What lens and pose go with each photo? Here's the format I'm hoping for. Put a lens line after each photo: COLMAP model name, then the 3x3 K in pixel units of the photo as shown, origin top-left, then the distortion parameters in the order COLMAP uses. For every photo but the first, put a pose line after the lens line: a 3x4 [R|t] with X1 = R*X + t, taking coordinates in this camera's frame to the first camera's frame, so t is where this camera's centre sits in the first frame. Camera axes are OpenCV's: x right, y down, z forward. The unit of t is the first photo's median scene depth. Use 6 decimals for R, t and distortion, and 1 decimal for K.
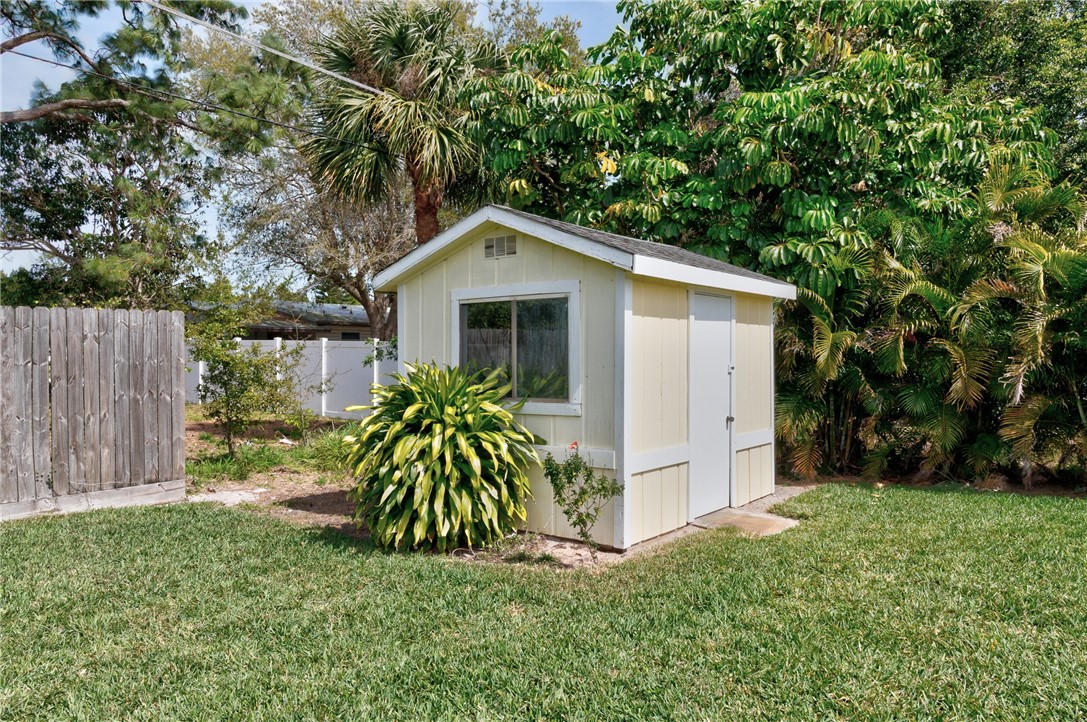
lens RADIAL K [[782.0, 0, 543.7], [0, 782.0, 331.4], [0, 0, 1]] dist [0.008715, 0.001298]
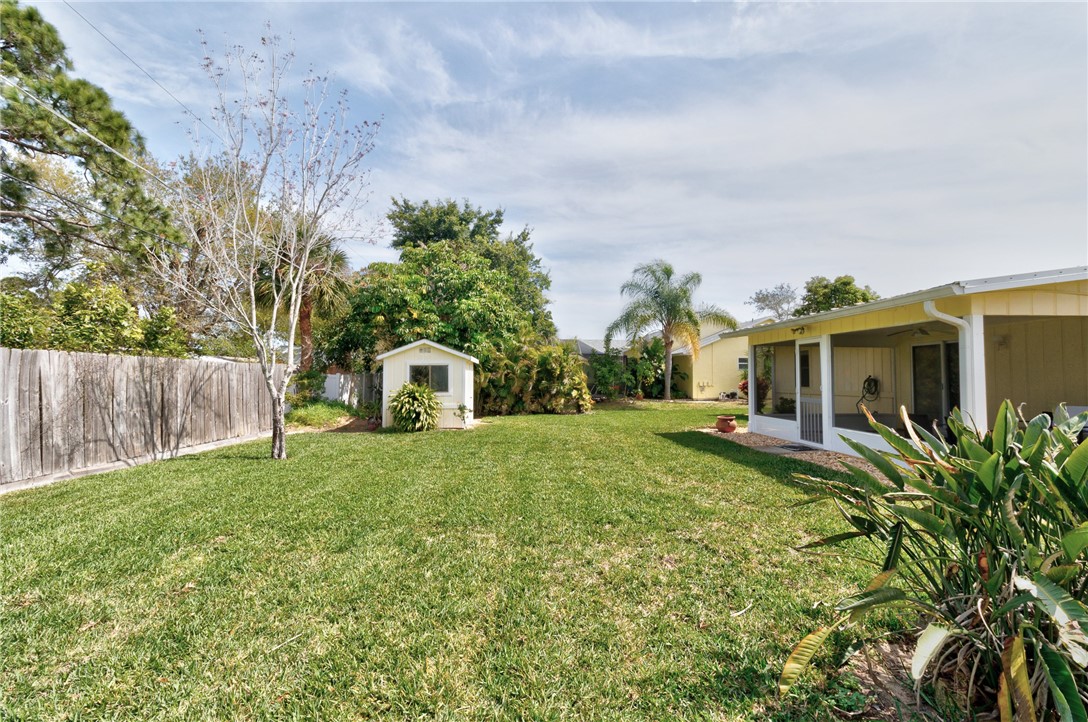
lens RADIAL K [[518.4, 0, 540.6], [0, 518.4, 369.4], [0, 0, 1]] dist [0.026880, -0.000080]
pose [[0.761957, 0.011389, 0.647527, -0.978873], [-0.021100, 0.999751, 0.007245, -0.038648], [-0.647284, -0.019183, 0.762008, -0.954810]]
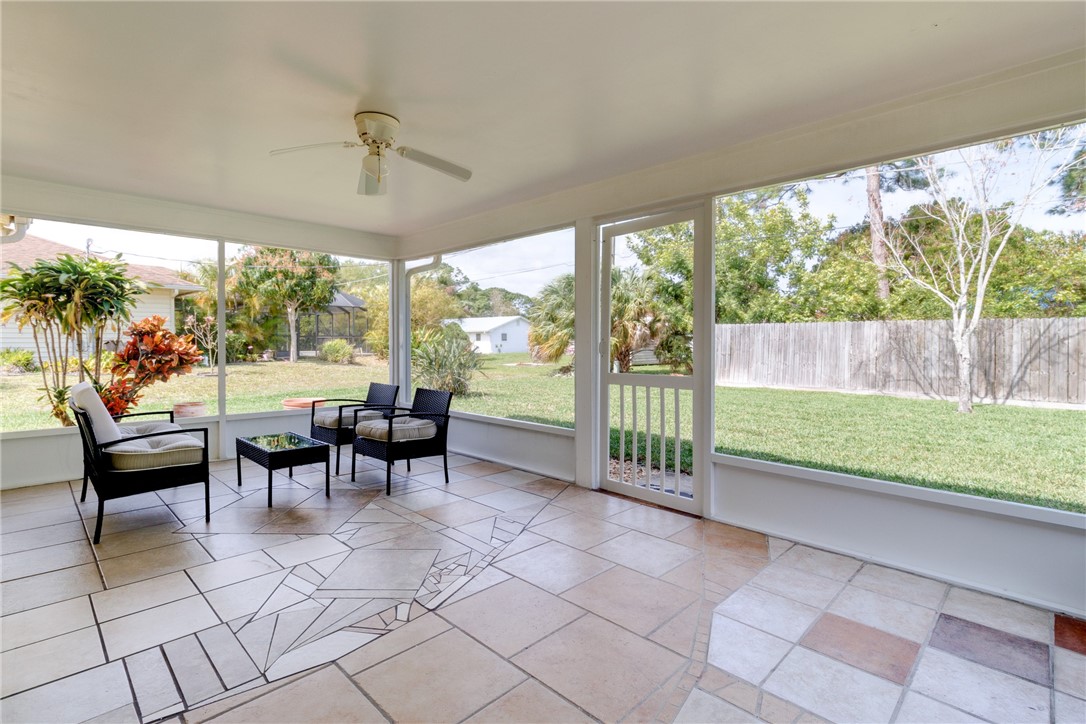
lens RADIAL K [[511.4, 0, 550.9], [0, 511.4, 337.3], [0, 0, 1]] dist [0.002167, 0.000563]
pose [[-0.124147, -0.009789, -0.992216, 0.742309], [0.024718, 0.999611, -0.012954, 0.001025], [0.991956, -0.026134, -0.123856, -0.462580]]
